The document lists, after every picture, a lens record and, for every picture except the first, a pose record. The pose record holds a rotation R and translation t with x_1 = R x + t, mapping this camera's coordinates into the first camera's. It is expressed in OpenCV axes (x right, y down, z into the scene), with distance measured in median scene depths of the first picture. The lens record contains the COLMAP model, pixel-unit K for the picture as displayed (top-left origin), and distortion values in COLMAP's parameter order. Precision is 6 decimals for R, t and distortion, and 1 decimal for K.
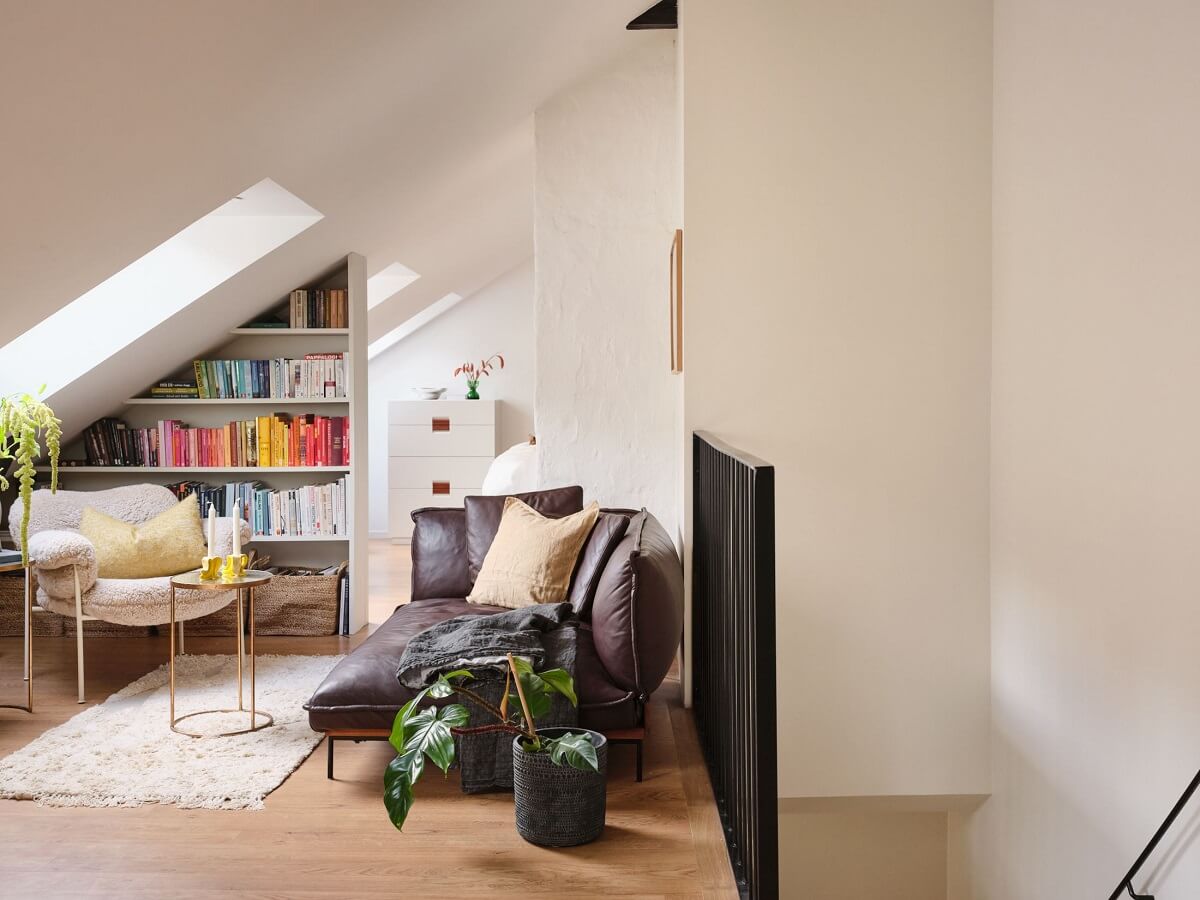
lens RADIAL K [[1268.2, 0, 606.7], [0, 1268.2, 450.2], [0, 0, 1]] dist [0.006832, 0.000000]
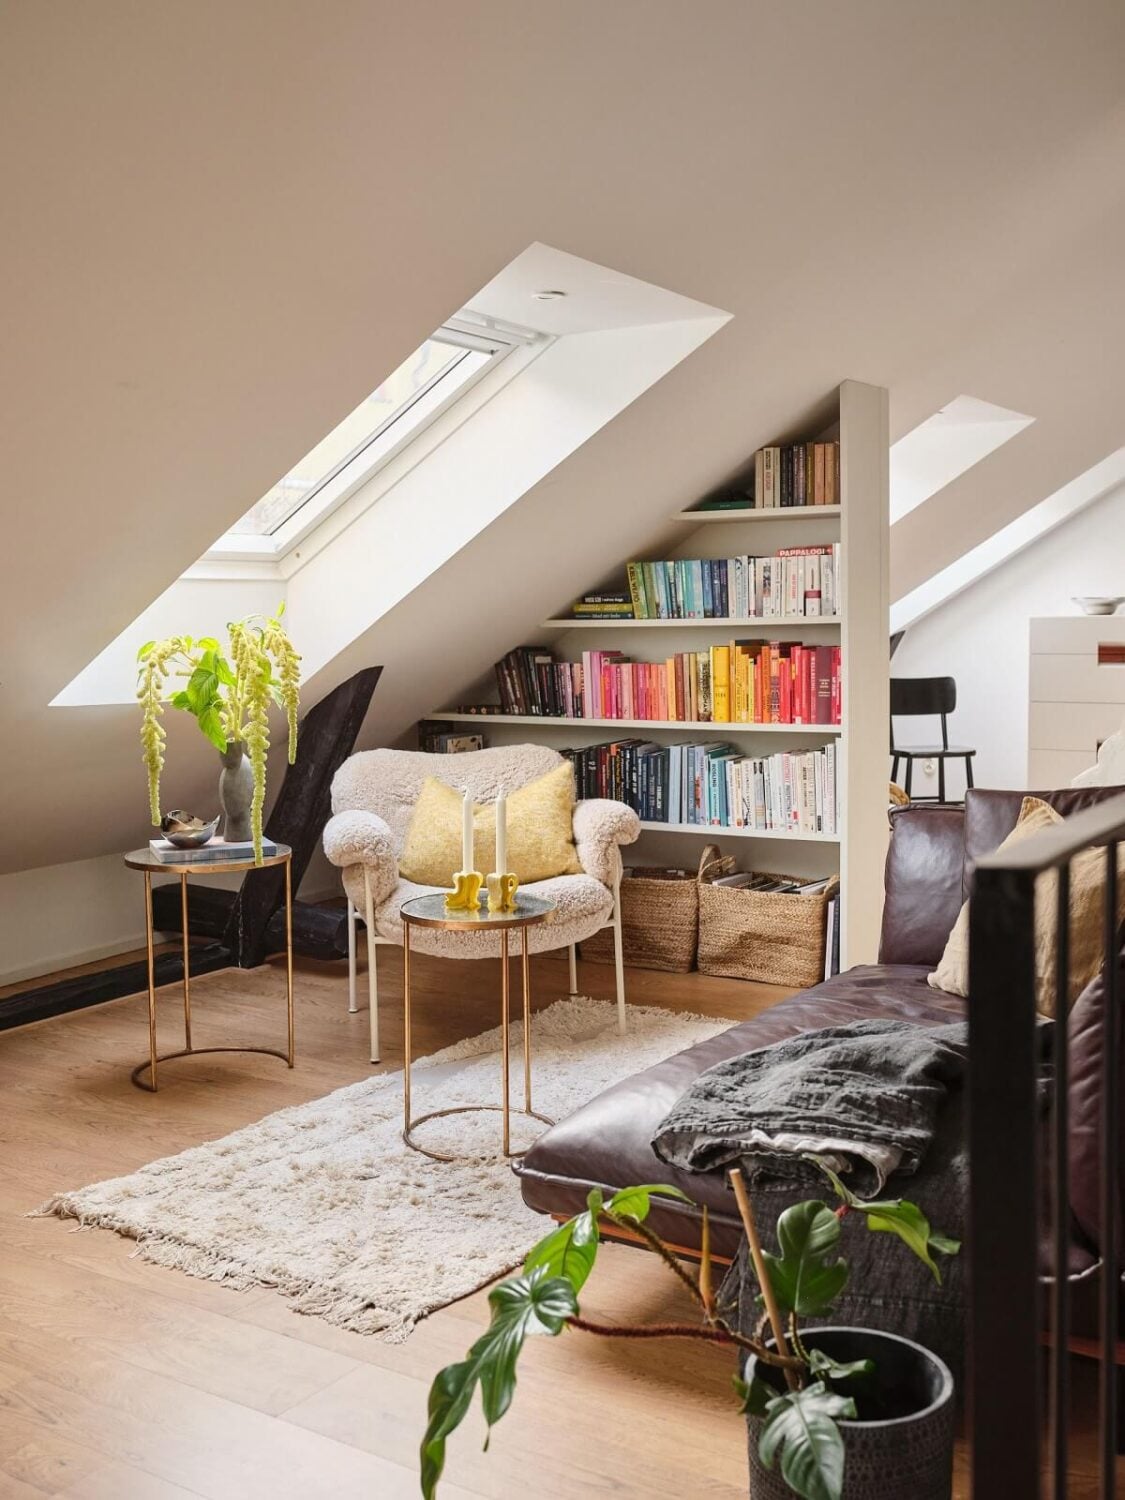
lens RADIAL K [[1585.2, 0, 549.8], [0, 1585.2, 748.9], [0, 0, 1]] dist [0.006832, 0.000000]
pose [[0.847665, 0.036101, -0.529303, 0.091206], [-0.012152, 0.998742, 0.048657, -0.012145], [0.530393, -0.034813, 0.847037, 0.257172]]
